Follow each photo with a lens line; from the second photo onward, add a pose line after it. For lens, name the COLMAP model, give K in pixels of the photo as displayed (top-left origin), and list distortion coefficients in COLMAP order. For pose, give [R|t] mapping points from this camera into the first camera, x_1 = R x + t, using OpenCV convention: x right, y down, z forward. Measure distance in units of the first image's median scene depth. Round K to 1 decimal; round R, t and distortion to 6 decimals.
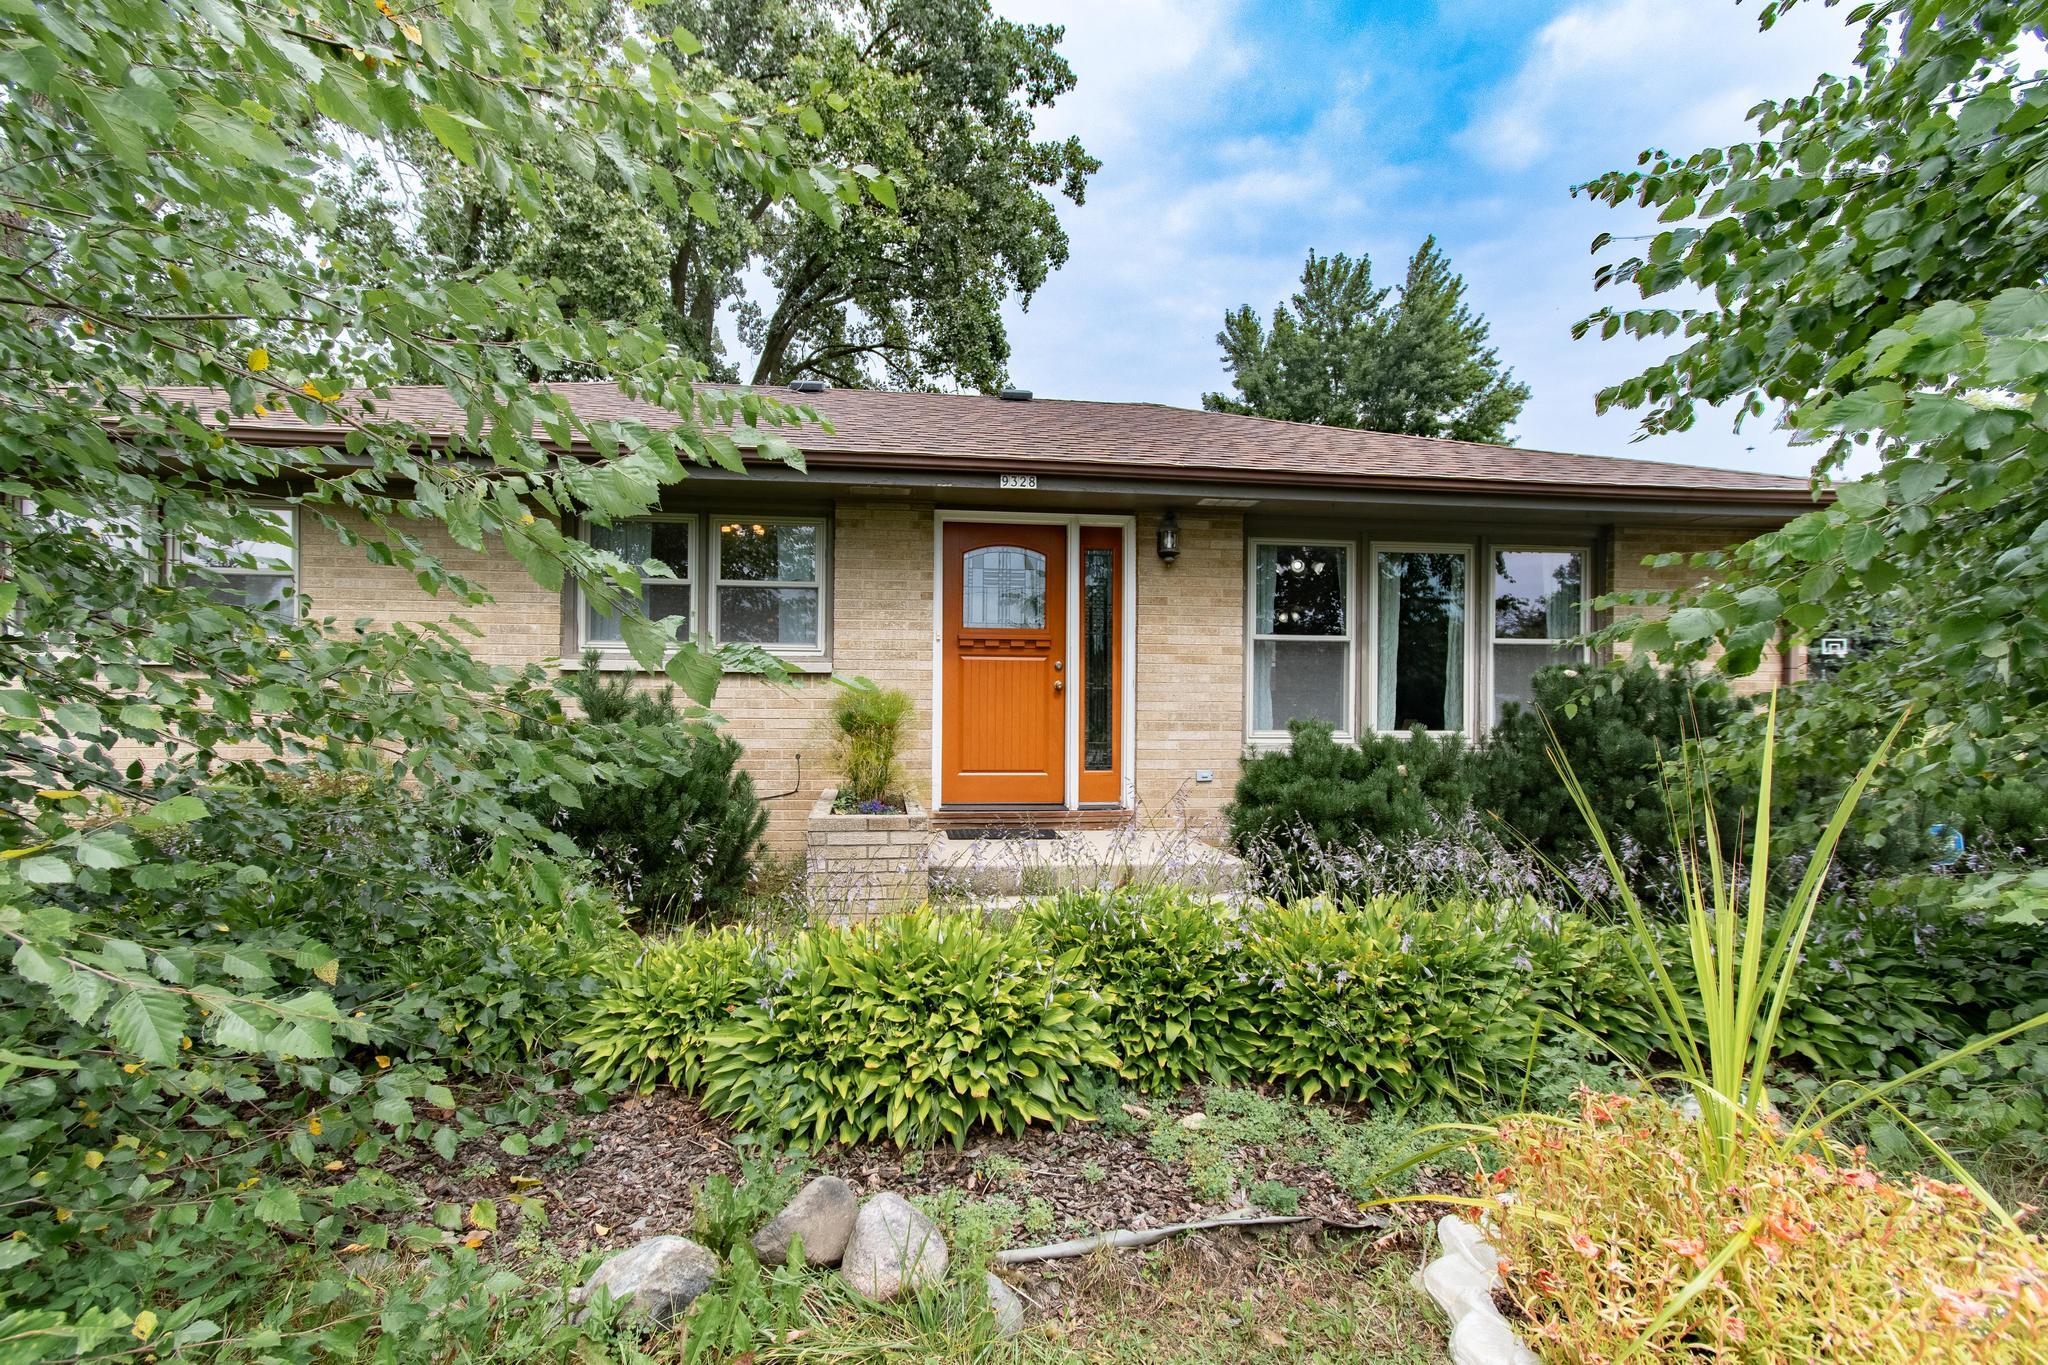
lens RADIAL K [[904.7, 0, 1016.8], [0, 904.7, 672.3], [0, 0, 1]] dist [0.021169, 0.003754]
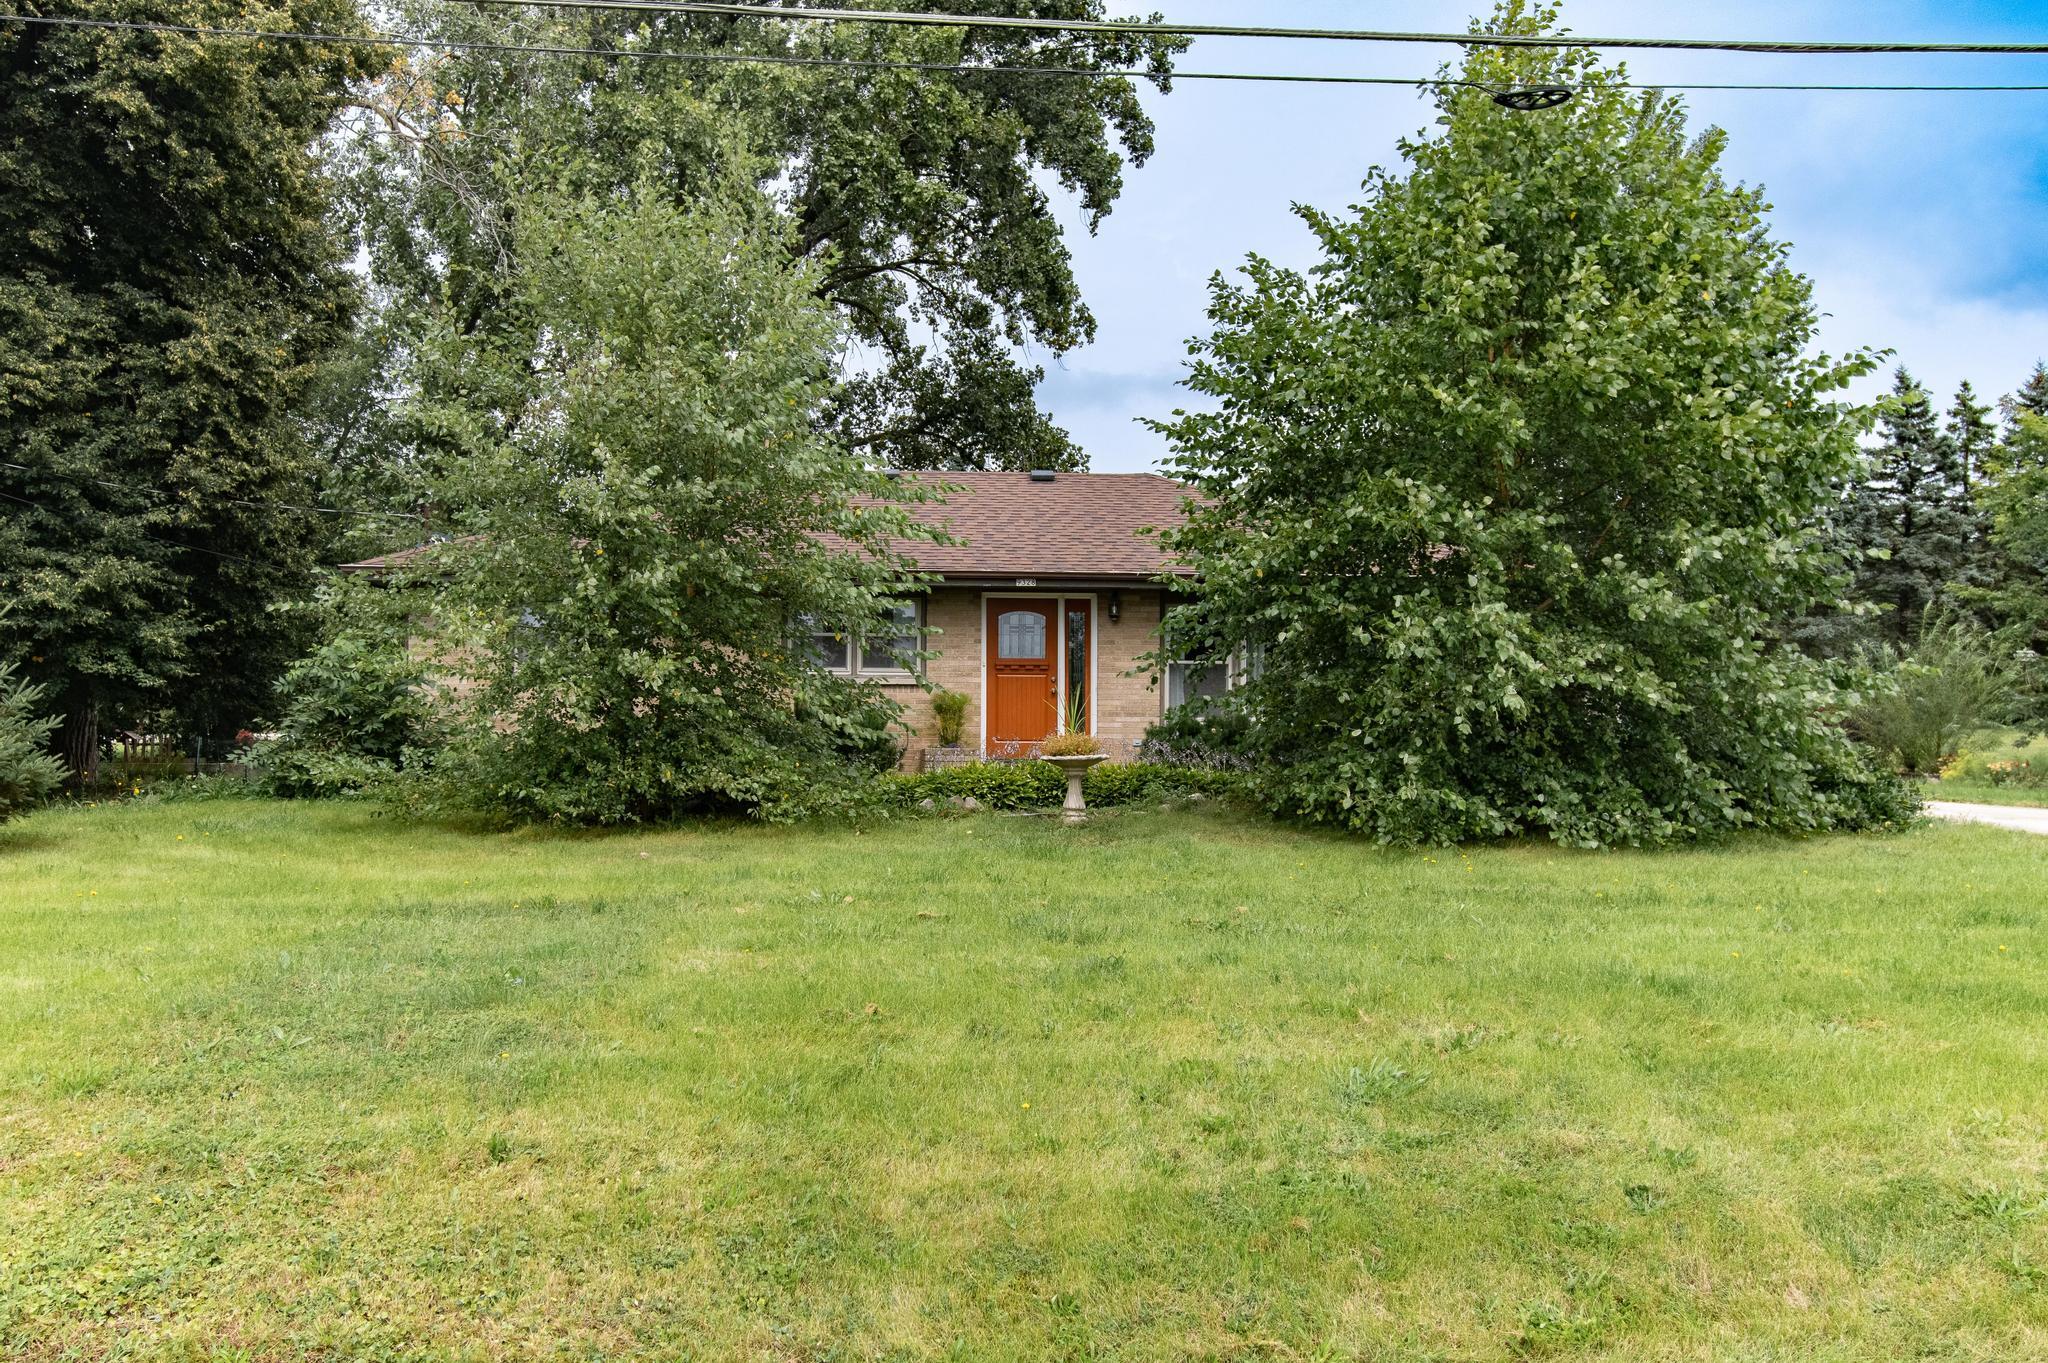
lens RADIAL K [[1756.5, 0, 1023.6], [0, 1756.5, 680.7], [0, 0, 1]] dist [0.021443, -0.002321]
pose [[0.997751, -0.002514, -0.066983, 0.055924], [0.002156, 0.999983, -0.005414, 0.003329], [0.066995, 0.005258, 0.997739, -0.615234]]
